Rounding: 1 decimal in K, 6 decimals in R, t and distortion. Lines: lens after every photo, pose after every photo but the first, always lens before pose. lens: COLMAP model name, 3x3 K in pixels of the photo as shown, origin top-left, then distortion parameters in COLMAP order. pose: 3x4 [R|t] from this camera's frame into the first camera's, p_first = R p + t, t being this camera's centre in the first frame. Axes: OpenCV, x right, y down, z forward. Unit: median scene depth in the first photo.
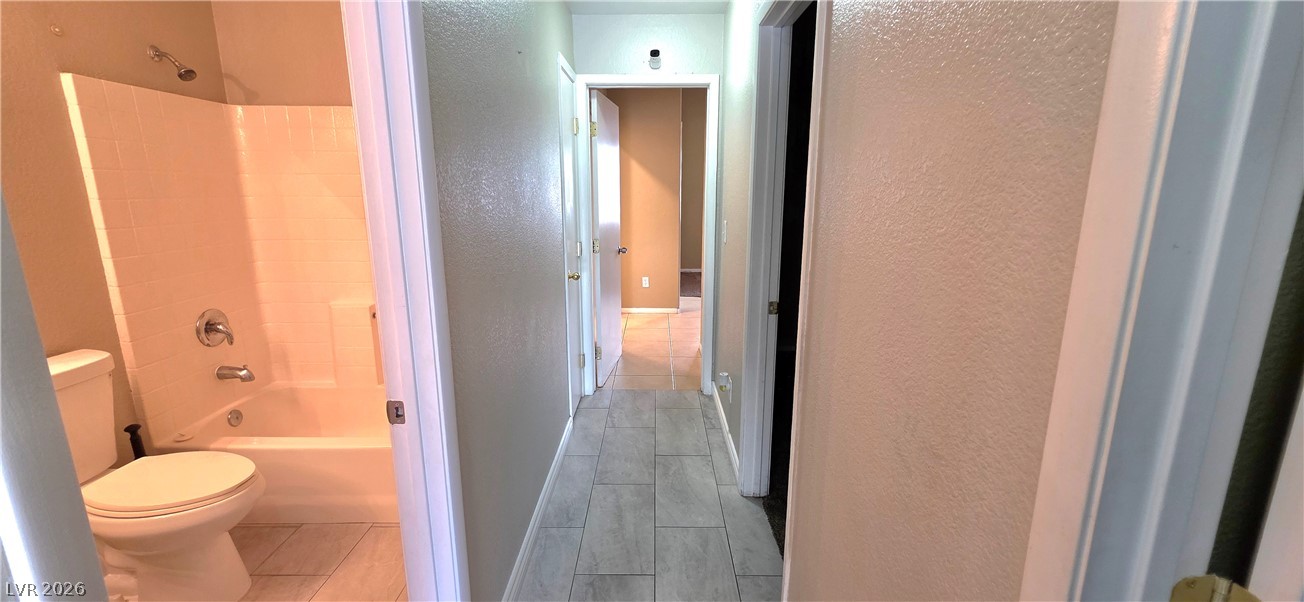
lens RADIAL K [[518.0, 0, 652.3], [0, 518.0, 300.0], [0, 0, 1]] dist [0.000381, 0.000116]
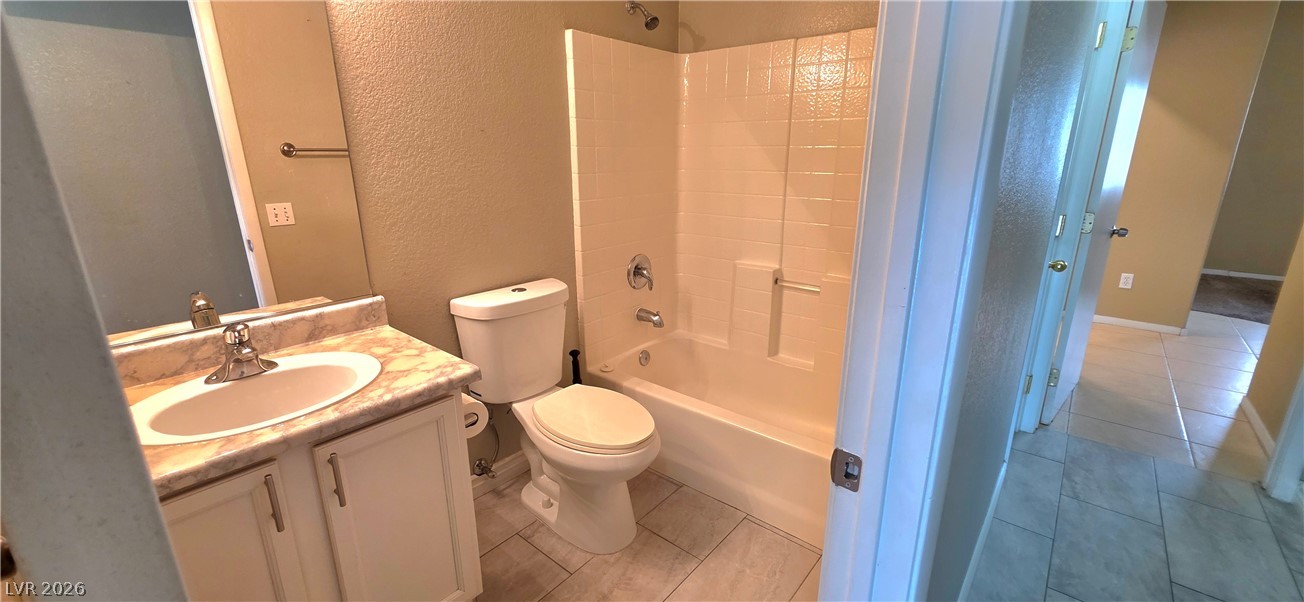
lens RADIAL K [[518.0, 0, 652.3], [0, 518.0, 300.0], [0, 0, 1]] dist [0.000381, 0.000116]
pose [[0.768995, 0.169934, -0.616254, -0.158005], [-0.129187, 0.985441, 0.110532, -0.009941], [0.626065, -0.005387, 0.779752, 0.181509]]
